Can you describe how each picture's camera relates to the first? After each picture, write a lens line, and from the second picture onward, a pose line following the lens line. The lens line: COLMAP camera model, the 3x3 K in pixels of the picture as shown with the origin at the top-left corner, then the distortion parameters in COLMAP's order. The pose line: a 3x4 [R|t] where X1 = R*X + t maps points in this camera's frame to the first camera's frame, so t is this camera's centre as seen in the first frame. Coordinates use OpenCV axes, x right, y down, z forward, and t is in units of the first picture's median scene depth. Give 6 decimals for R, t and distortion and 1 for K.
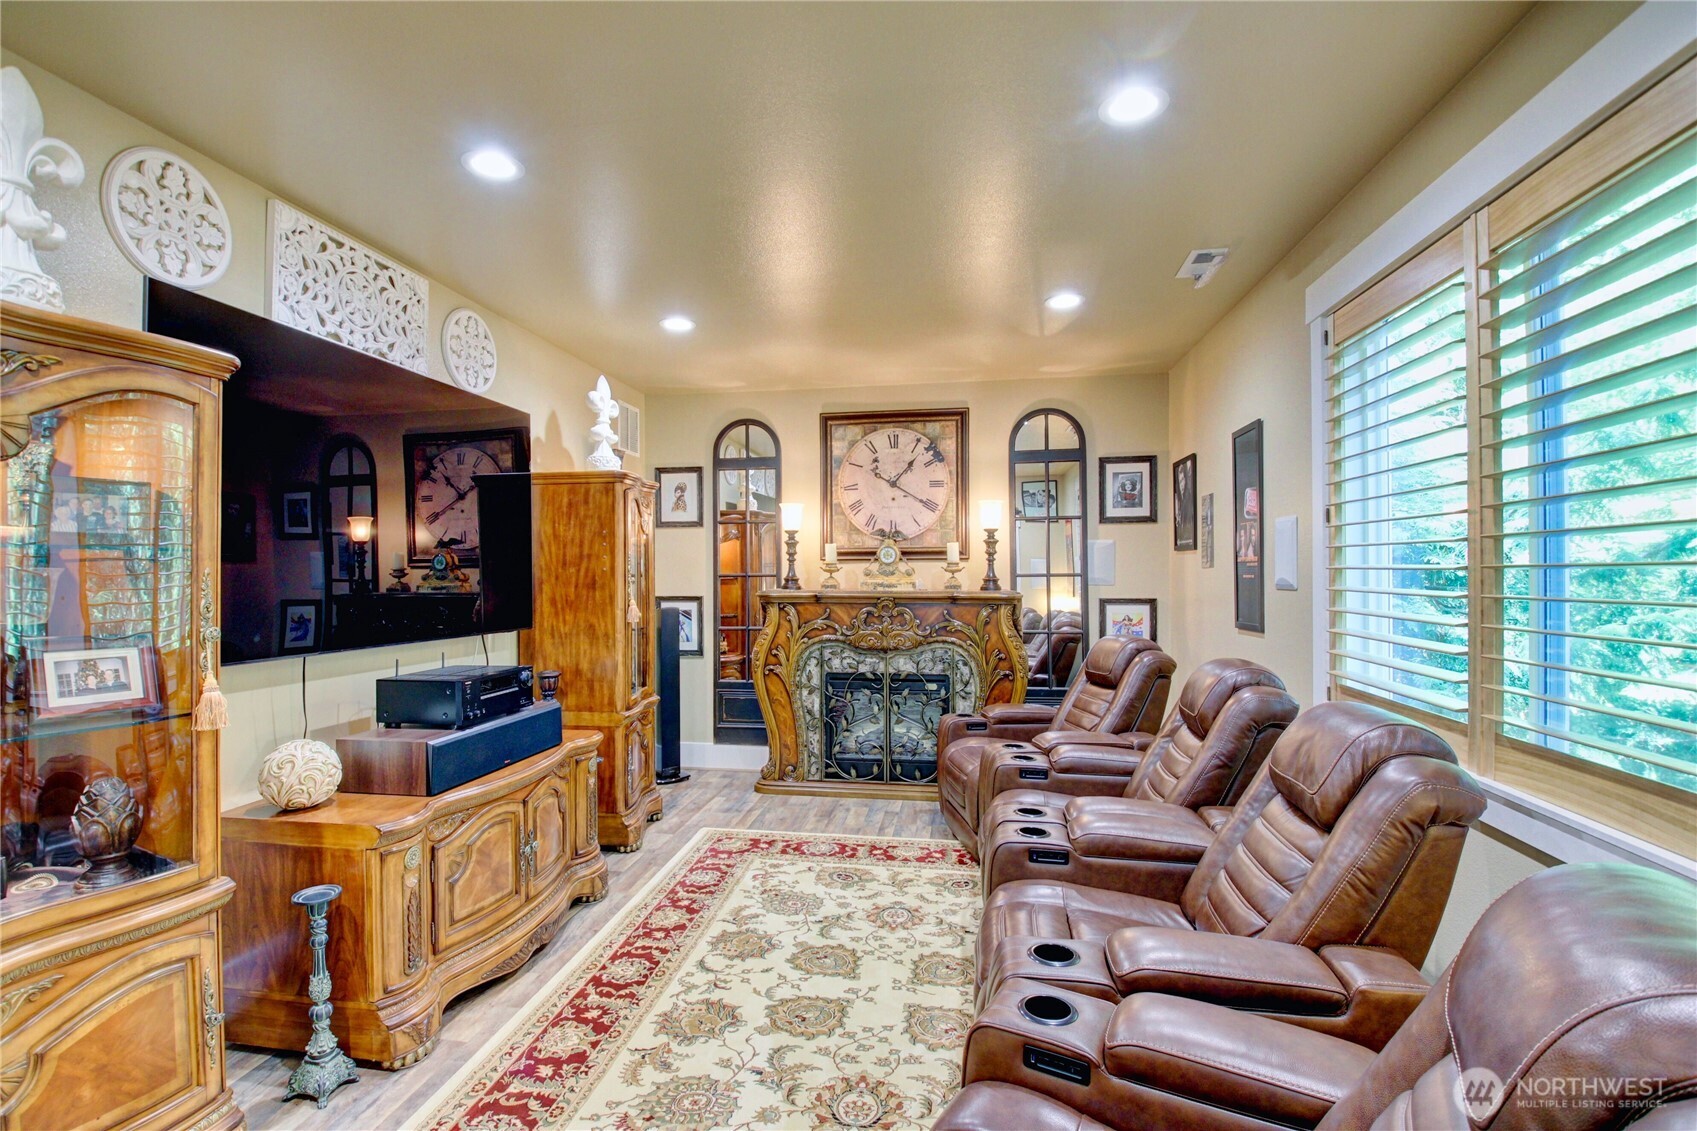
lens RADIAL K [[795.2, 0, 844.8], [0, 795.2, 568.7], [0, 0, 1]] dist [-0.000633, -0.001000]
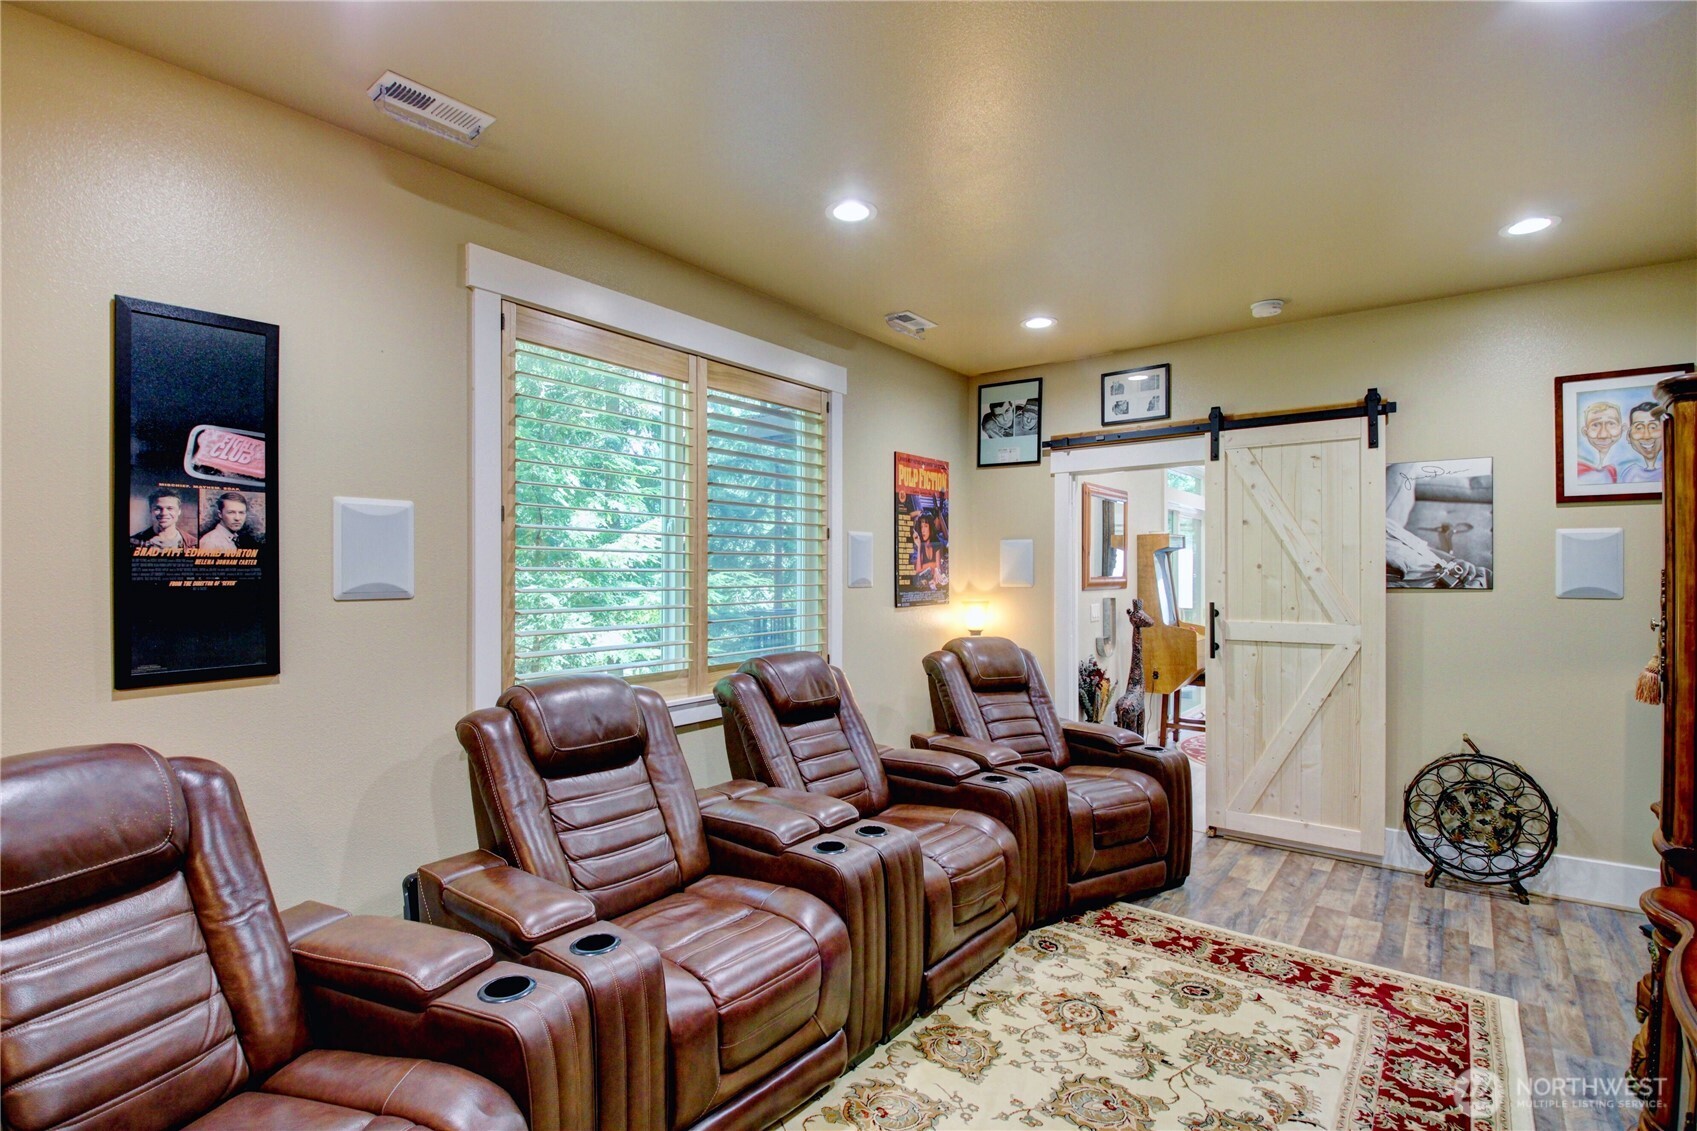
lens RADIAL K [[795.2, 0, 846.7], [0, 795.2, 570.4], [0, 0, 1]] dist [-0.000633, -0.001000]
pose [[-0.874444, 0.003850, 0.485111, -0.256954], [0.002719, 0.999992, -0.003034, 0.000182], [-0.485118, -0.001333, -0.874447, 2.161548]]
